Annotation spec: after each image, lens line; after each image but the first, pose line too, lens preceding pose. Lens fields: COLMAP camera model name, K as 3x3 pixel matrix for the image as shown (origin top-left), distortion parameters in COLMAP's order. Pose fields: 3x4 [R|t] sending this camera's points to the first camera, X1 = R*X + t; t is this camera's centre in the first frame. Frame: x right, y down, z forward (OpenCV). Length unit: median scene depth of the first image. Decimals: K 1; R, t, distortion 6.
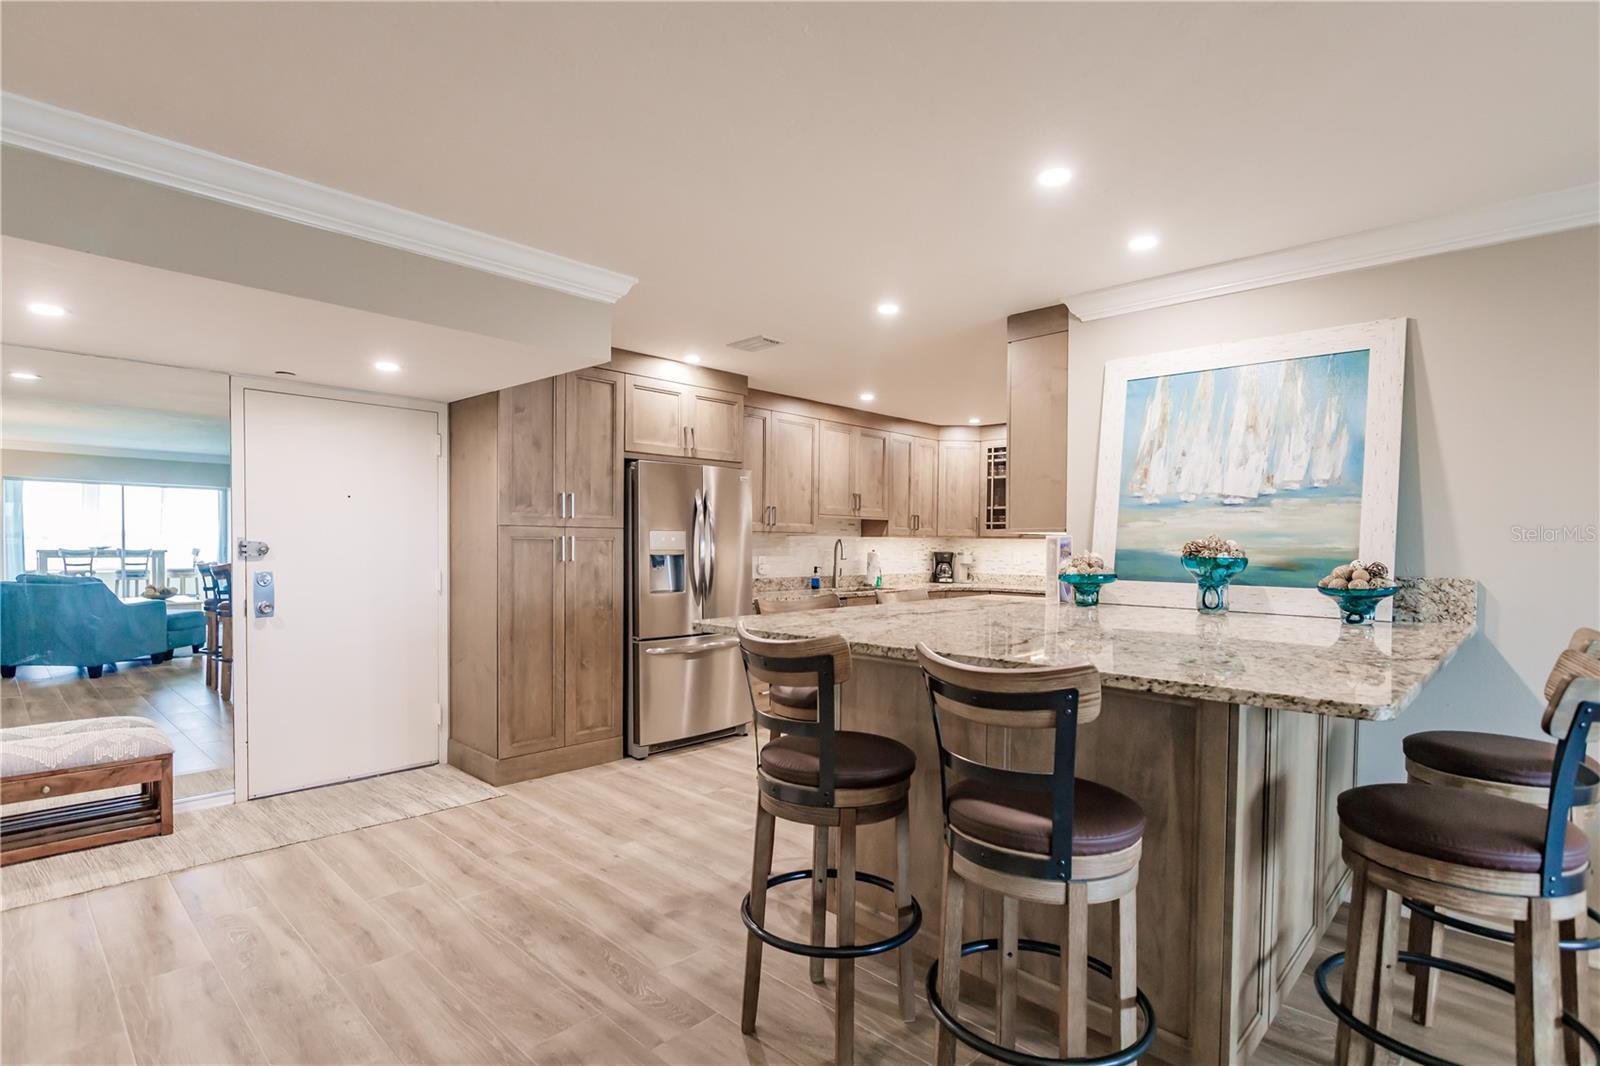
lens RADIAL K [[787.2, 0, 803.5], [0, 787.2, 564.4], [0, 0, 1]] dist [-0.000003, 0.000014]
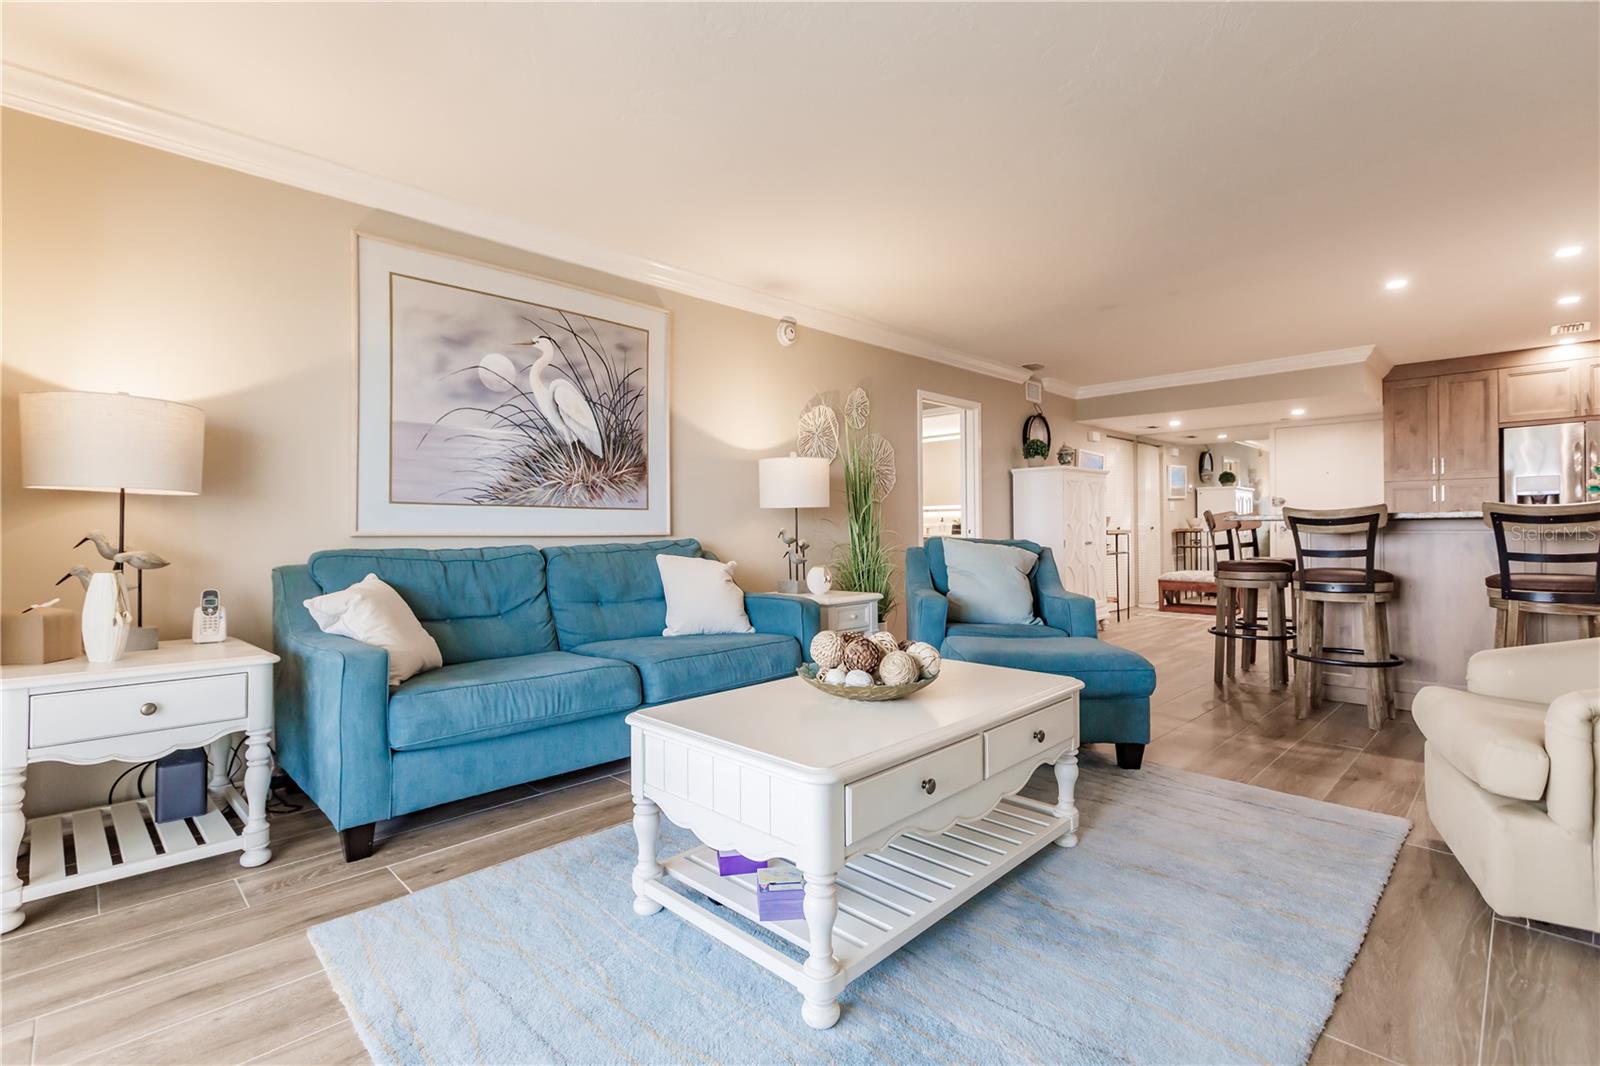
lens RADIAL K [[742.8, 0, 801.0], [0, 742.8, 511.7], [0, 0, 1]] dist [0.003801, 0.000863]
pose [[-0.014151, -0.031360, -0.999408, 1.276214], [-0.023653, 0.999239, -0.031019, 0.098602], [0.999620, 0.023200, -0.014882, -0.266904]]
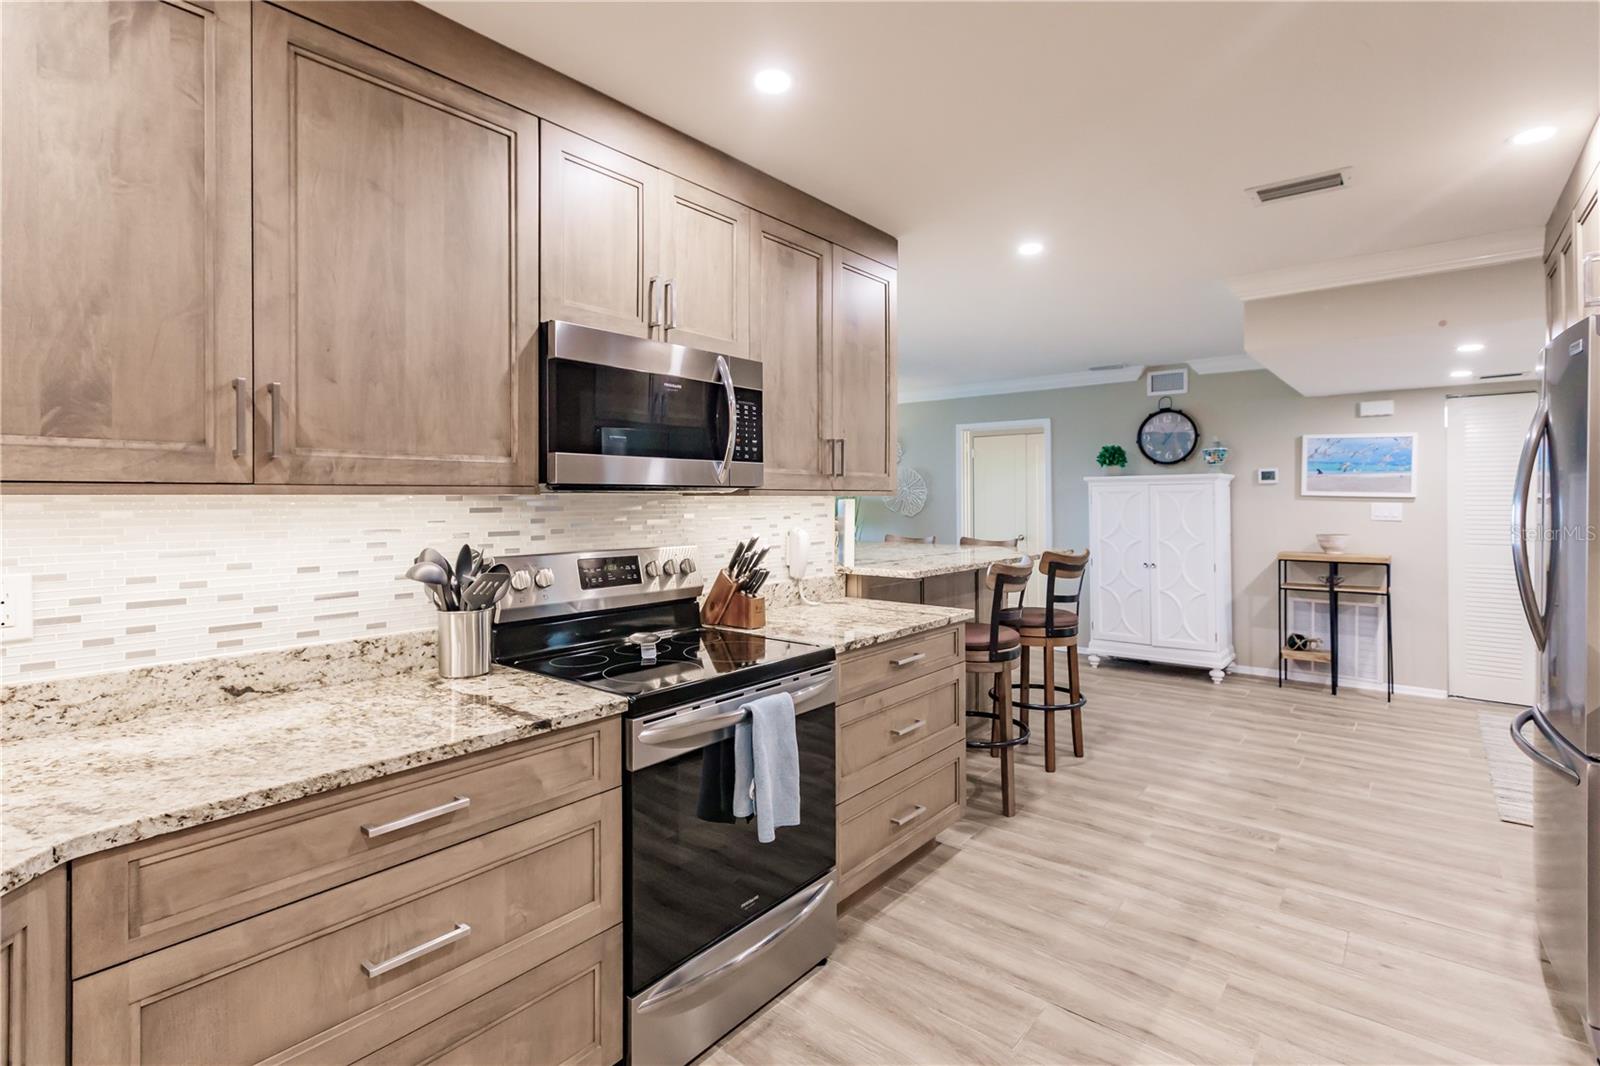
lens RADIAL K [[774.9, 0, 793.6], [0, 774.9, 499.7], [0, 0, 1]] dist [0.001644, 0.000161]
pose [[-0.996915, -0.007842, -0.078099, 0.397687], [-0.009849, 0.999630, 0.025341, -0.048125], [0.077872, 0.026032, -0.996623, 1.667351]]
